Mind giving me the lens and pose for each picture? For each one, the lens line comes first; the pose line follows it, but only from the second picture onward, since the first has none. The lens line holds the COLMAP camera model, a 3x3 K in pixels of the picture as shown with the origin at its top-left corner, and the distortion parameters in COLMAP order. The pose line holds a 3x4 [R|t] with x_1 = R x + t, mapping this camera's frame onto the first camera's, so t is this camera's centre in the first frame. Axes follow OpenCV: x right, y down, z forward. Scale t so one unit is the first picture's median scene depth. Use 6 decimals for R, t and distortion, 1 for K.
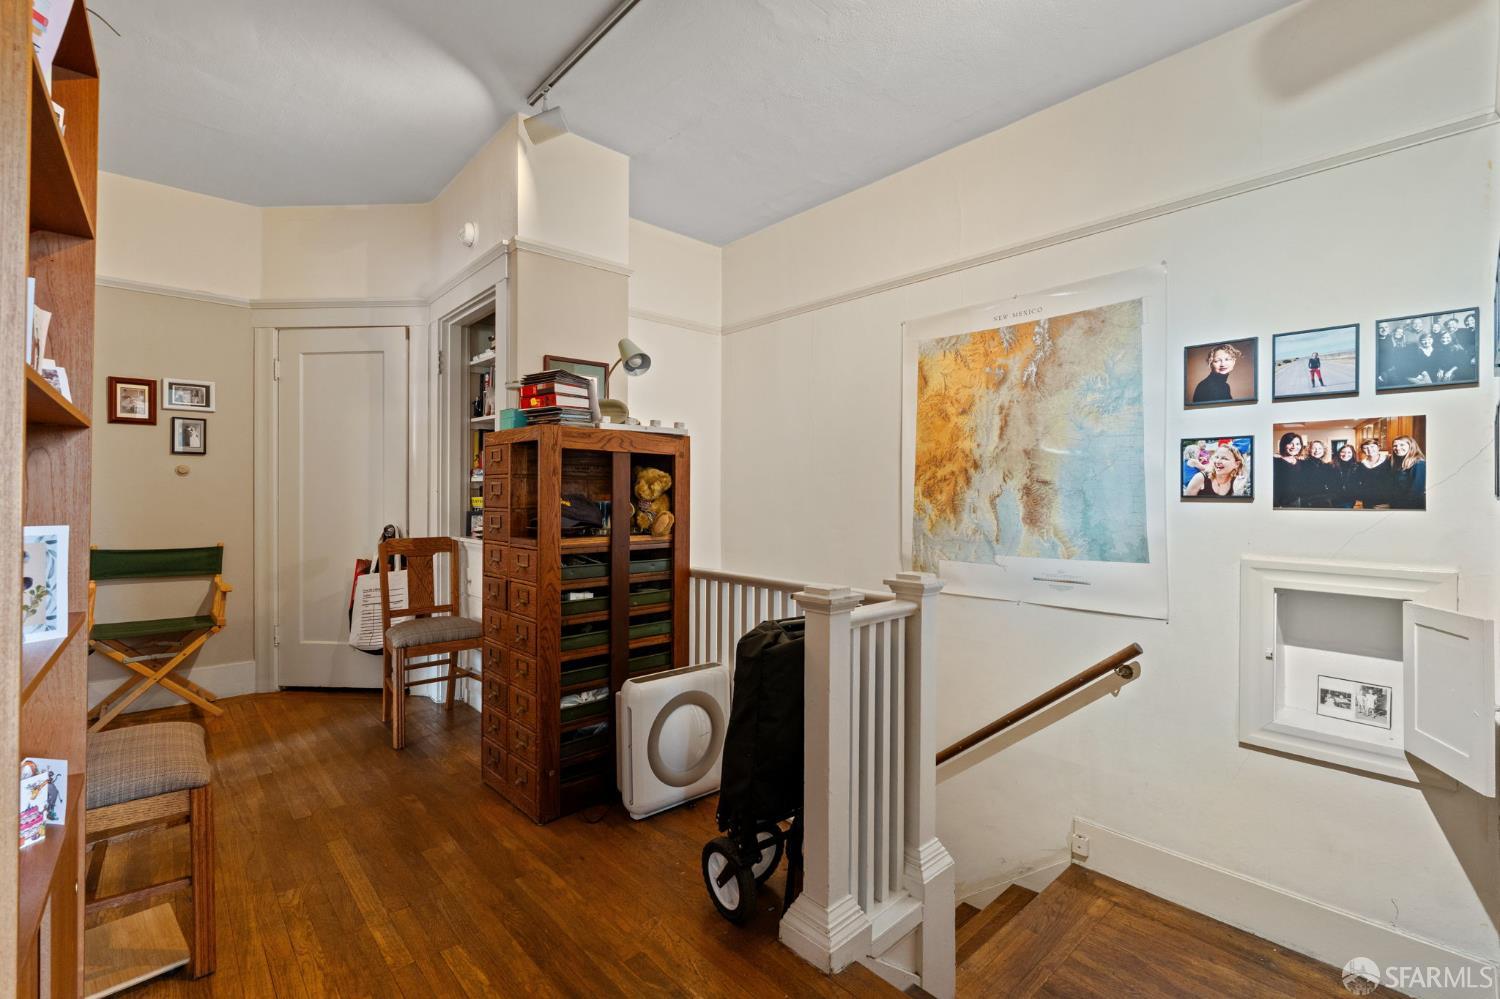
lens RADIAL K [[657.5, 0, 750.0], [0, 657.5, 491.2], [0, 0, 1]] dist [-0.005771, -0.000016]
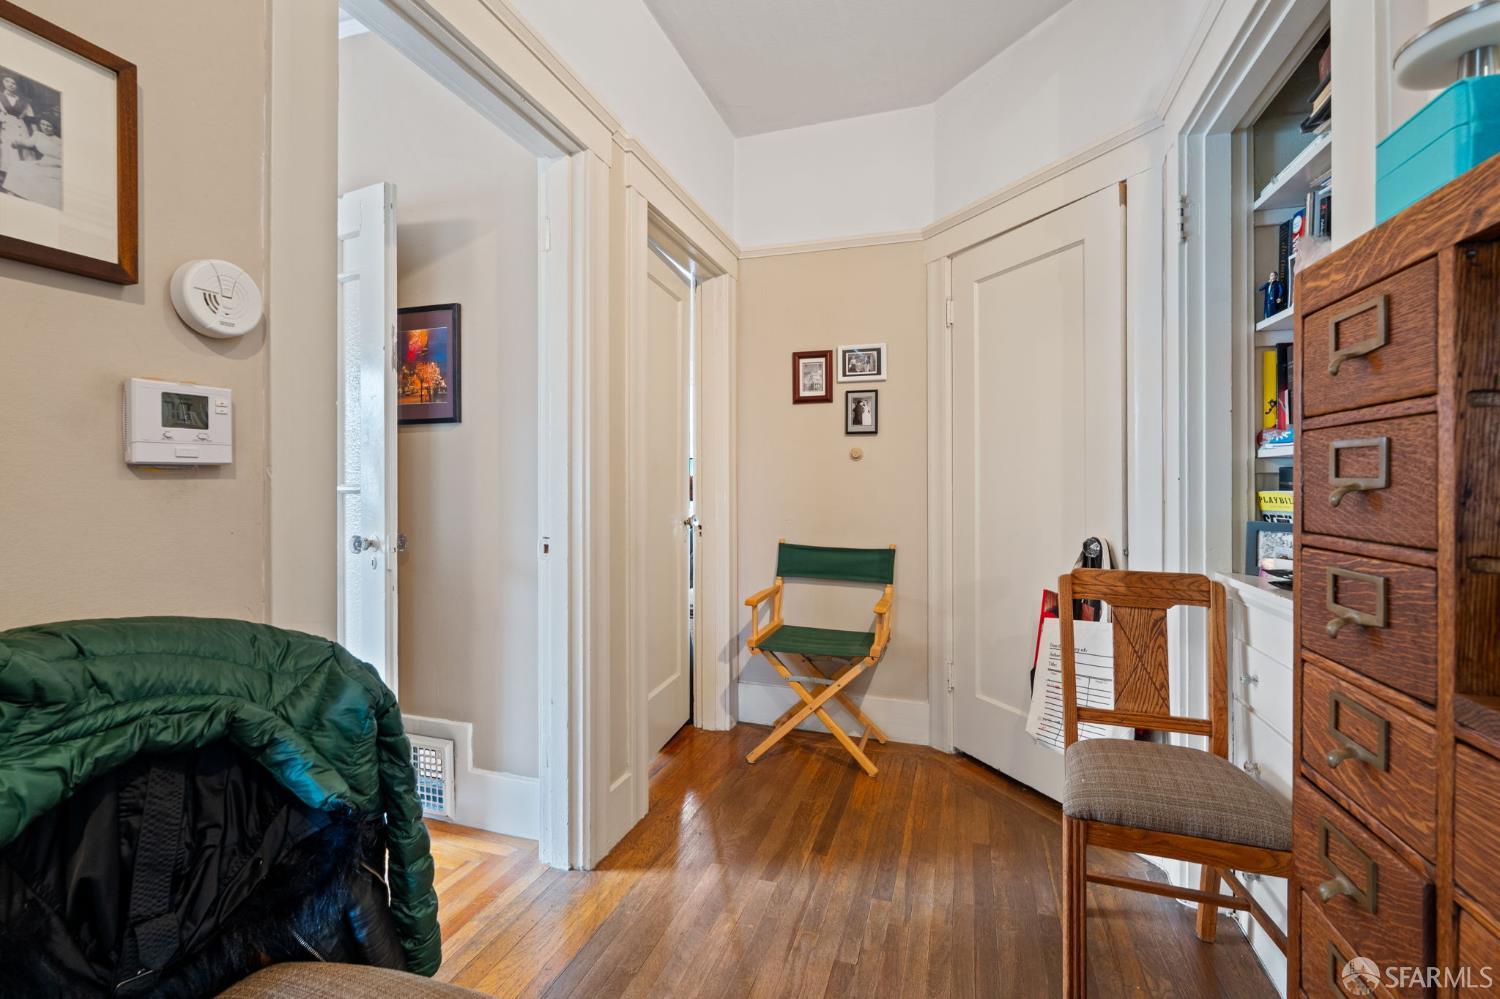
lens RADIAL K [[657.5, 0, 751.6], [0, 657.5, 476.3], [0, 0, 1]] dist [-0.005771, -0.000016]
pose [[0.480769, -0.005585, -0.876830, -0.199571], [-0.000190, 0.999979, -0.006474, 0.001606], [0.876847, 0.003279, 0.480758, 0.484725]]
